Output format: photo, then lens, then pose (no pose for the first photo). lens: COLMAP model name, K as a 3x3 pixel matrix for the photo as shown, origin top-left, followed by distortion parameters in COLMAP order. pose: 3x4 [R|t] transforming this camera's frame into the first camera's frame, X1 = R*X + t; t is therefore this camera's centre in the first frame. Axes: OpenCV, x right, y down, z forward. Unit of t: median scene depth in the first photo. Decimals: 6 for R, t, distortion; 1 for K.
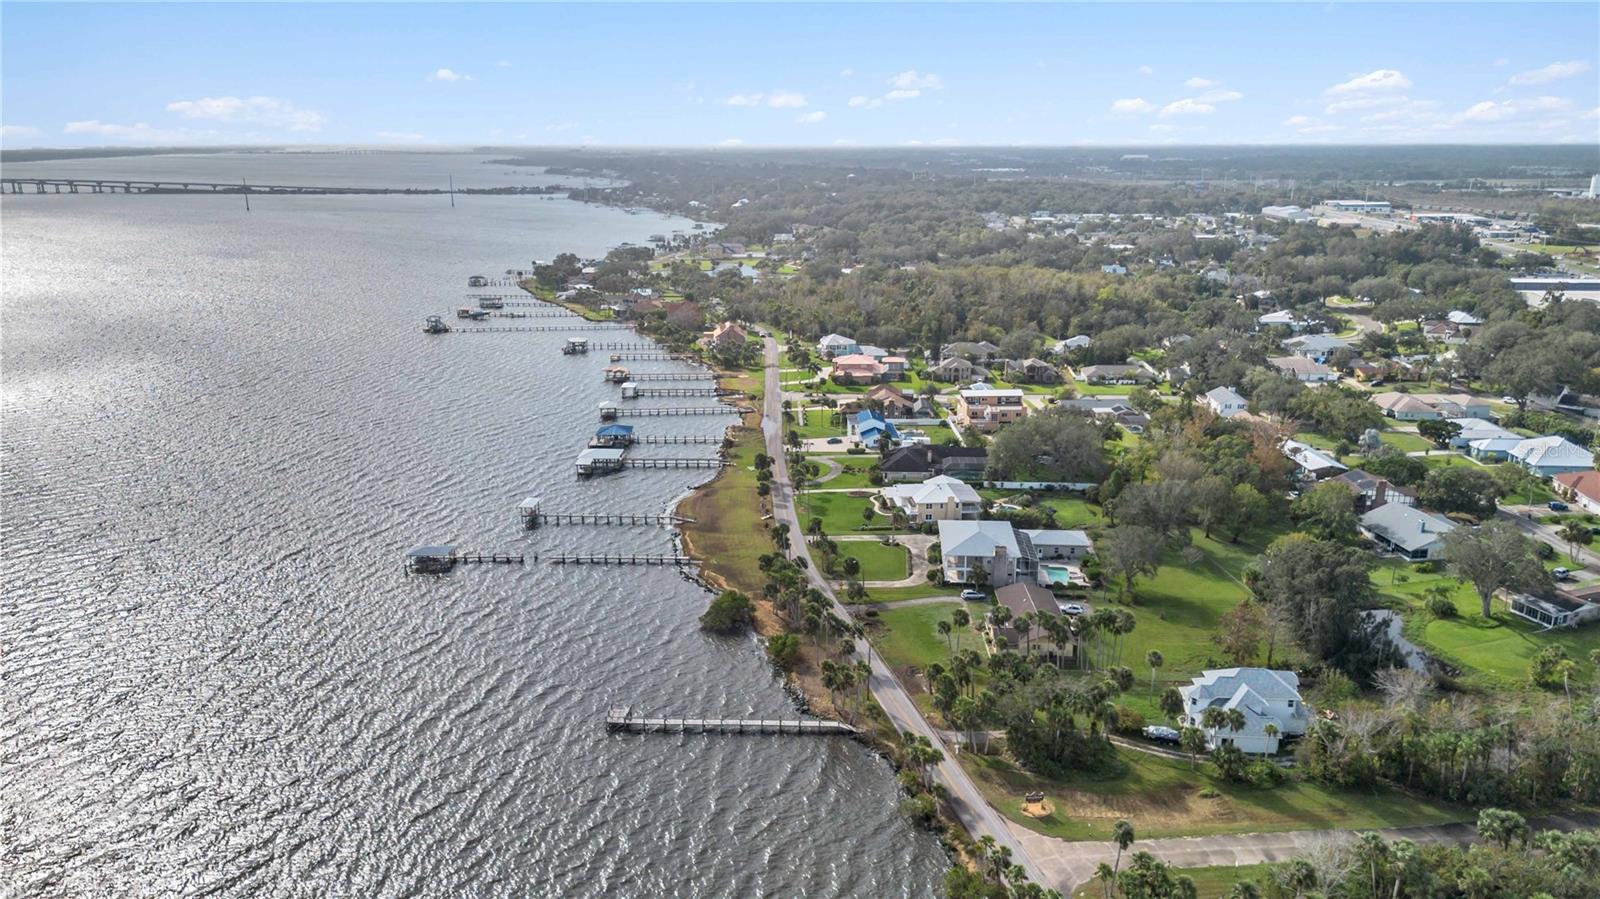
lens RADIAL K [[1086.5, 0, 800.0], [0, 1086.5, 449.5], [0, 0, 1]] dist [0.134279, -0.091800]
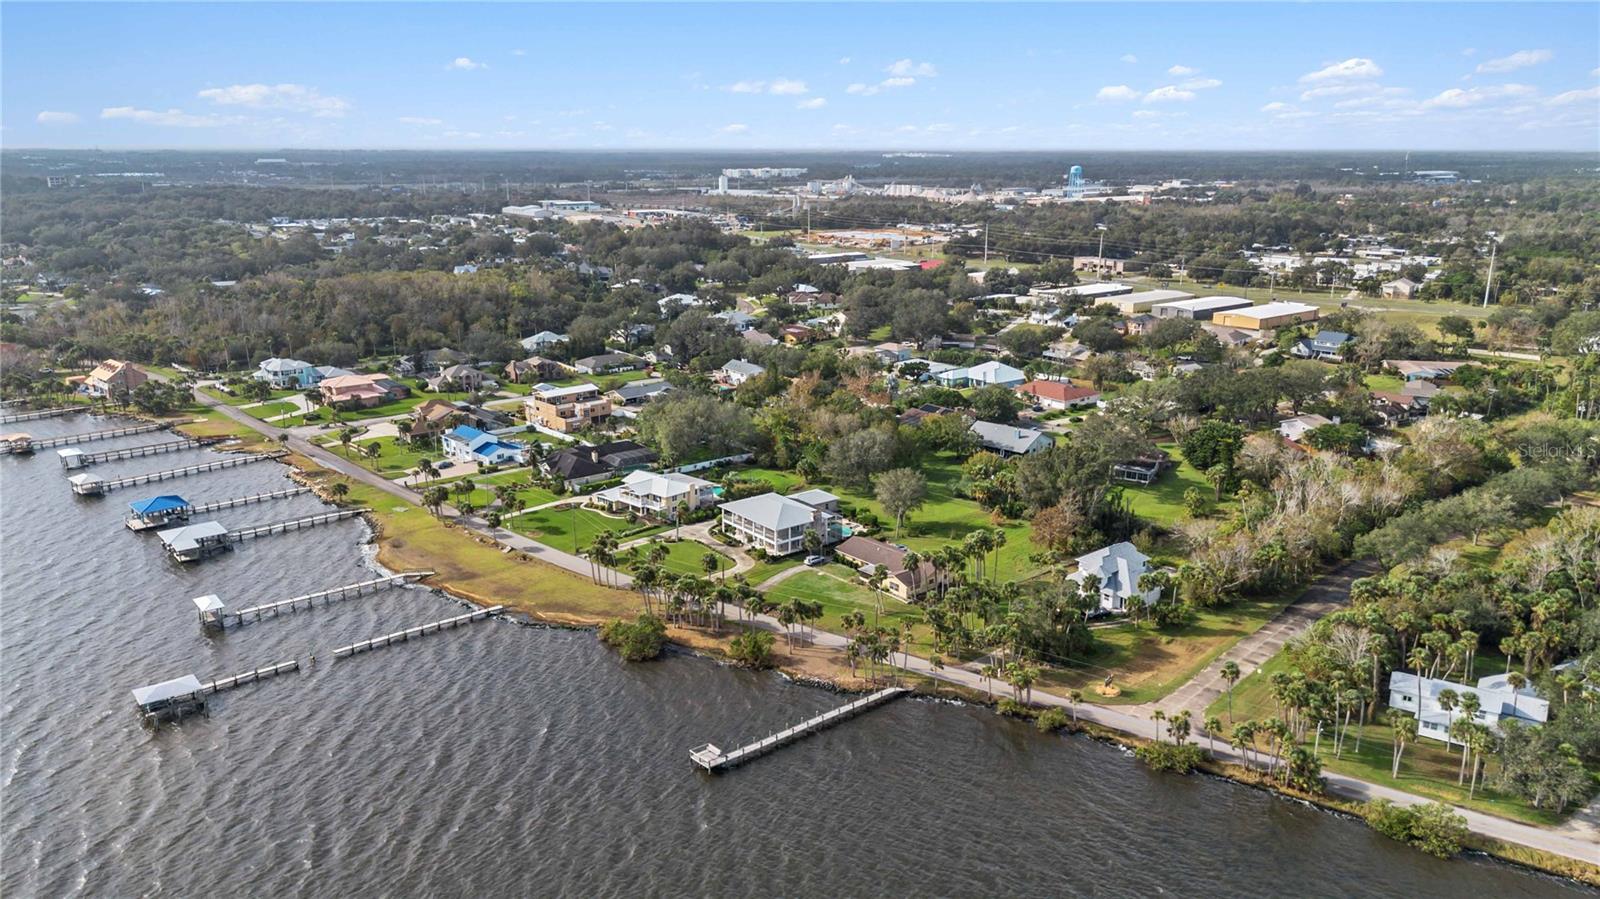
lens RADIAL K [[1086.5, 0, 800.0], [0, 1086.5, 449.5], [0, 0, 1]] dist [0.134279, -0.091800]
pose [[0.797113, -0.177228, 0.577236, -0.439723], [0.177932, 0.982452, 0.055933, -0.033337], [-0.577019, 0.058124, 0.814660, 0.139133]]
